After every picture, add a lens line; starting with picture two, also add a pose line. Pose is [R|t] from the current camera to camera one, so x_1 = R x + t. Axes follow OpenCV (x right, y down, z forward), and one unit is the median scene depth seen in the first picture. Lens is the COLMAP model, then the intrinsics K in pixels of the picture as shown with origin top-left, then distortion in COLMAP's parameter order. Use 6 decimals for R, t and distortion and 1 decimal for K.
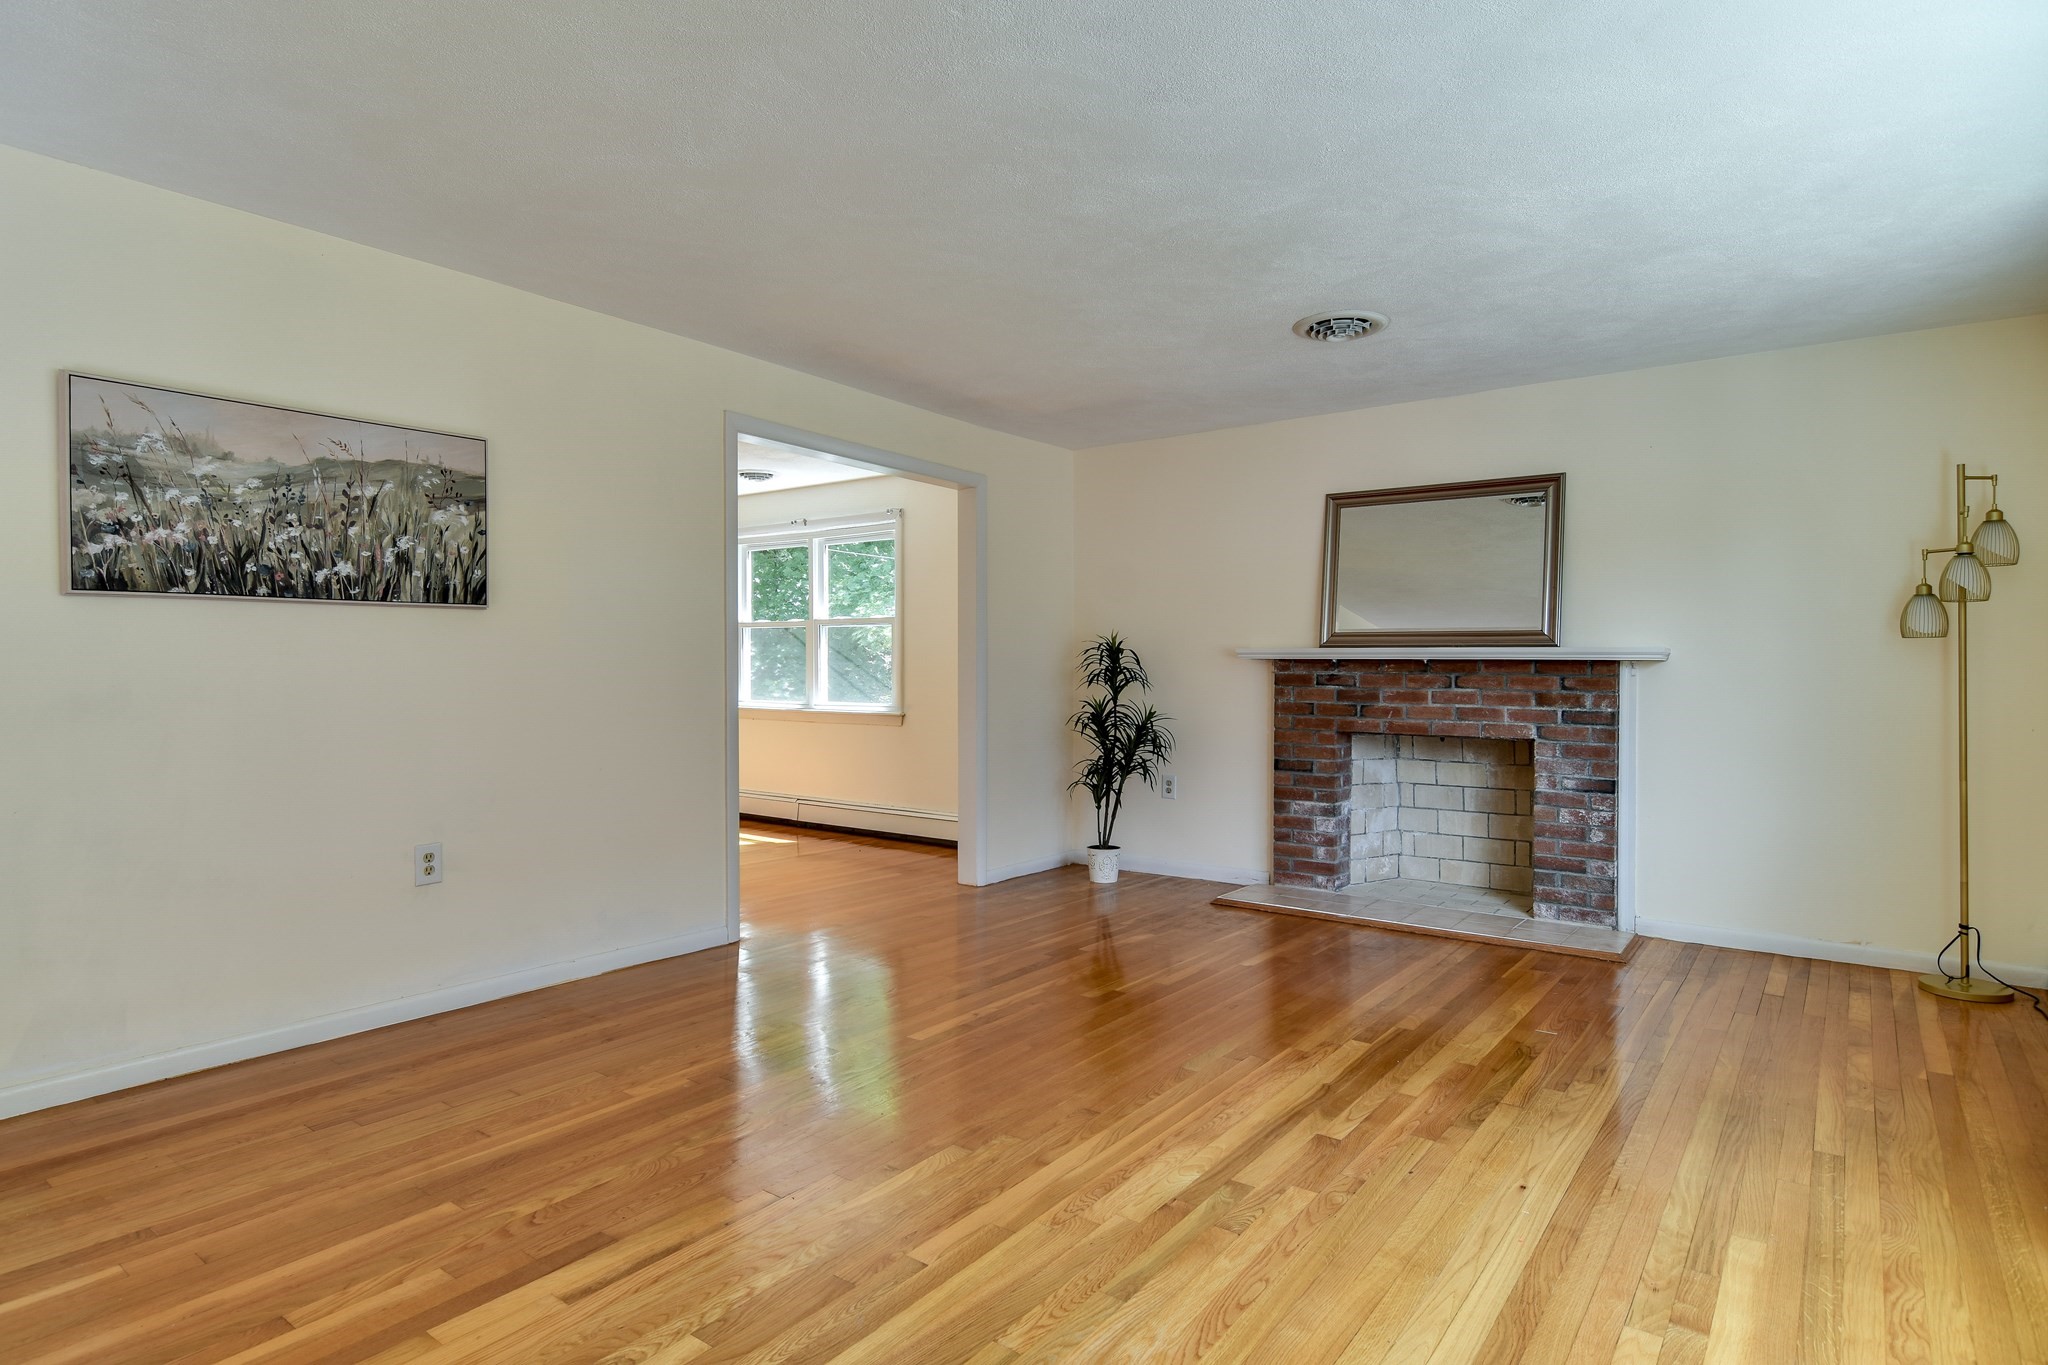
lens RADIAL K [[1093.0, 0, 1031.7], [0, 1093.0, 674.6], [0, 0, 1]] dist [0.000907, -0.007738]
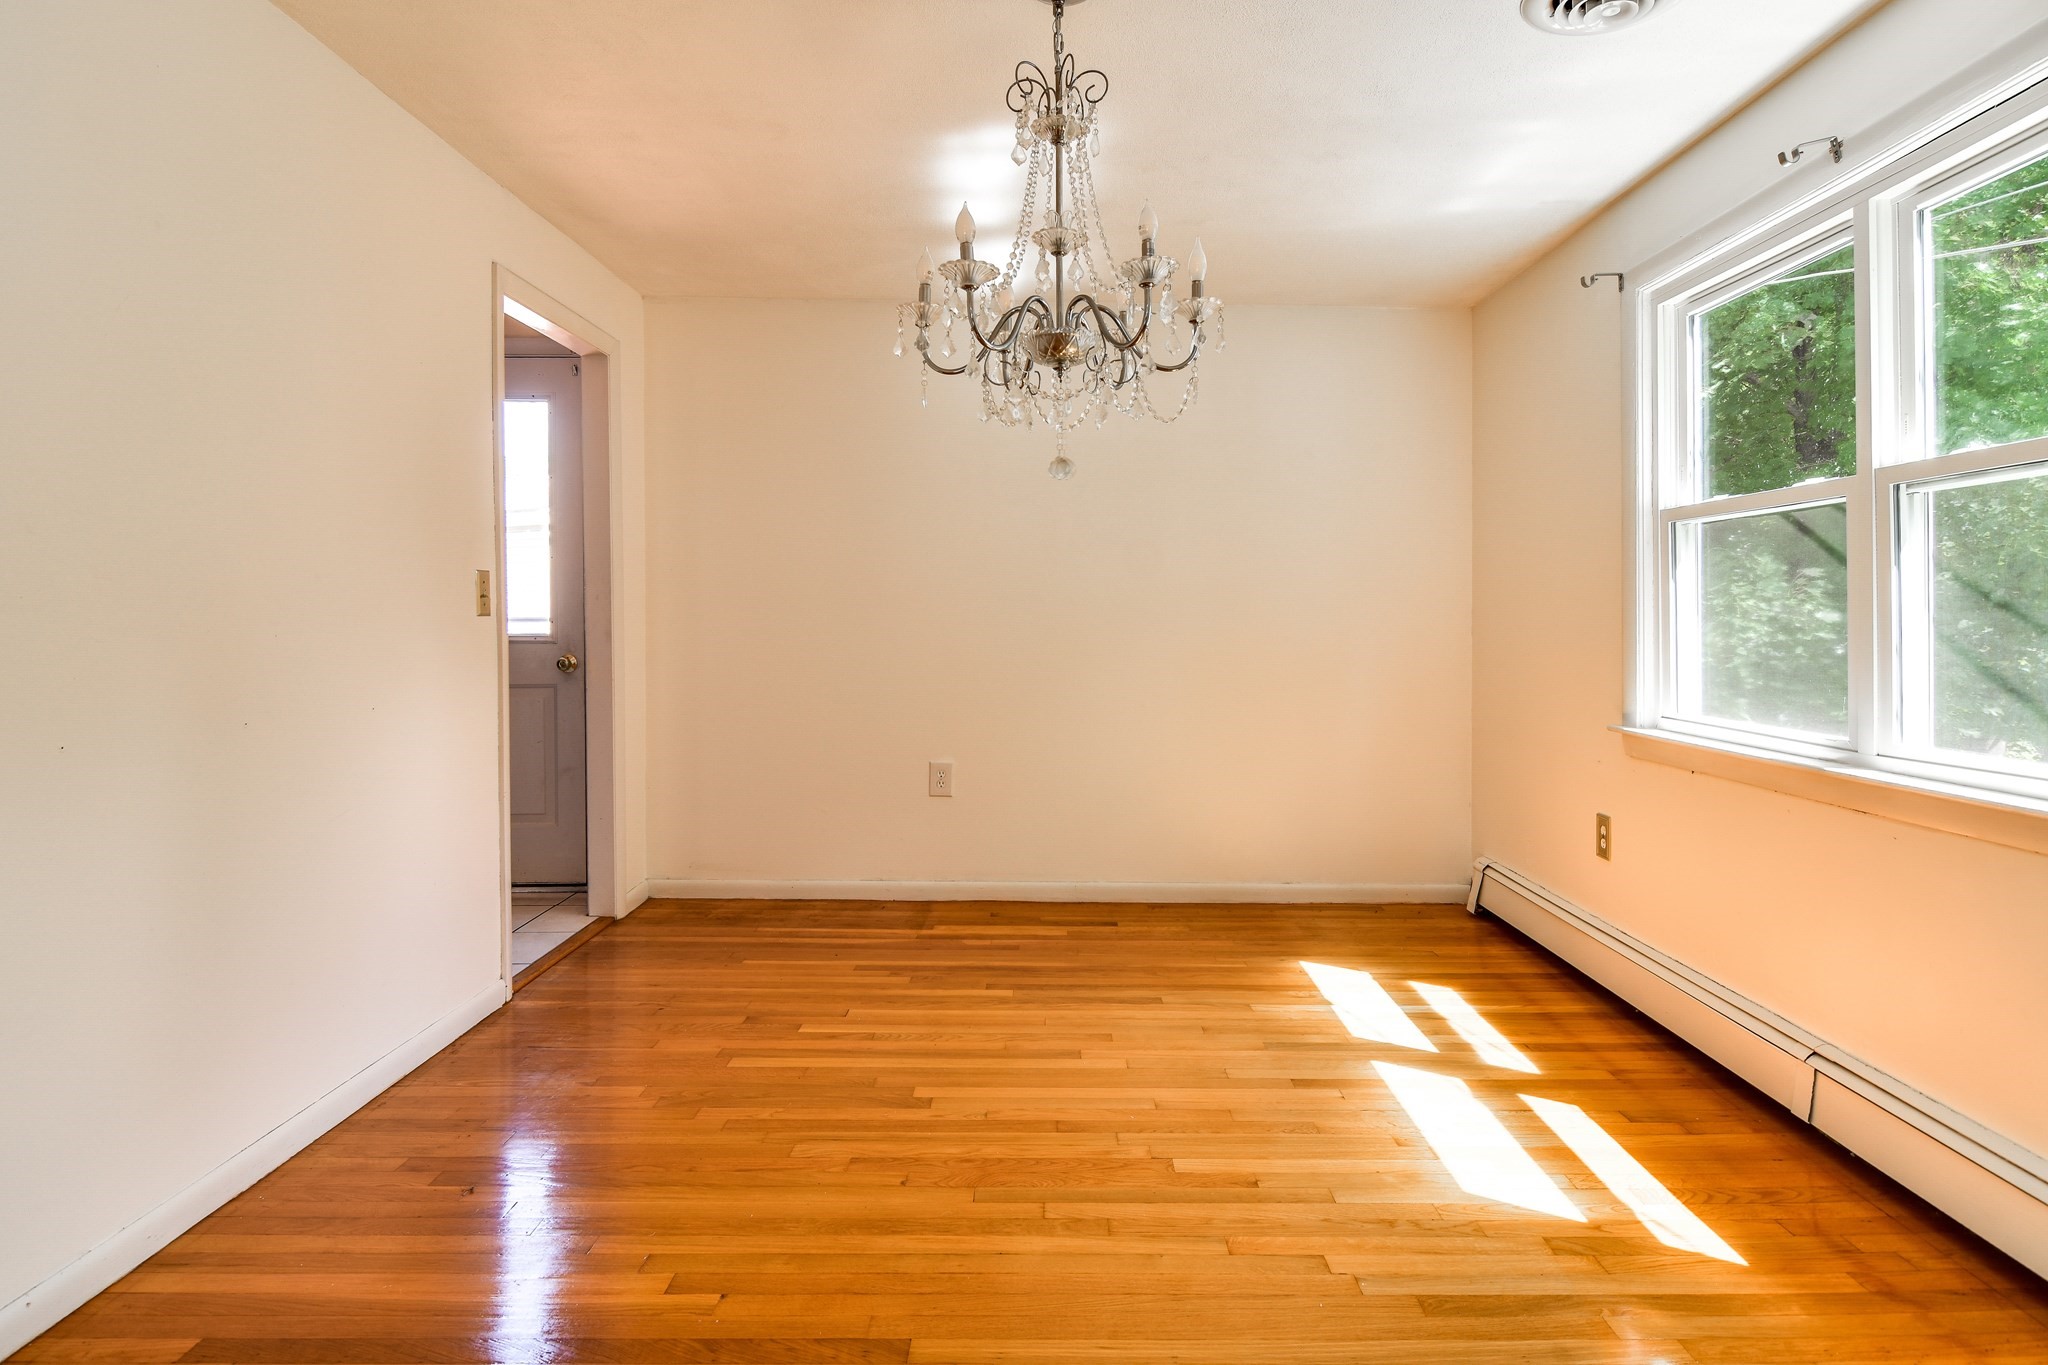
lens RADIAL K [[1093.0, 0, 1044.1], [0, 1093.0, 629.3], [0, 0, 1]] dist [0.000907, -0.007738]
pose [[0.587046, -0.001196, -0.809553, -0.152880], [-0.001178, 0.999997, -0.002332, -0.009596], [0.809553, 0.002323, 0.587043, 1.070210]]
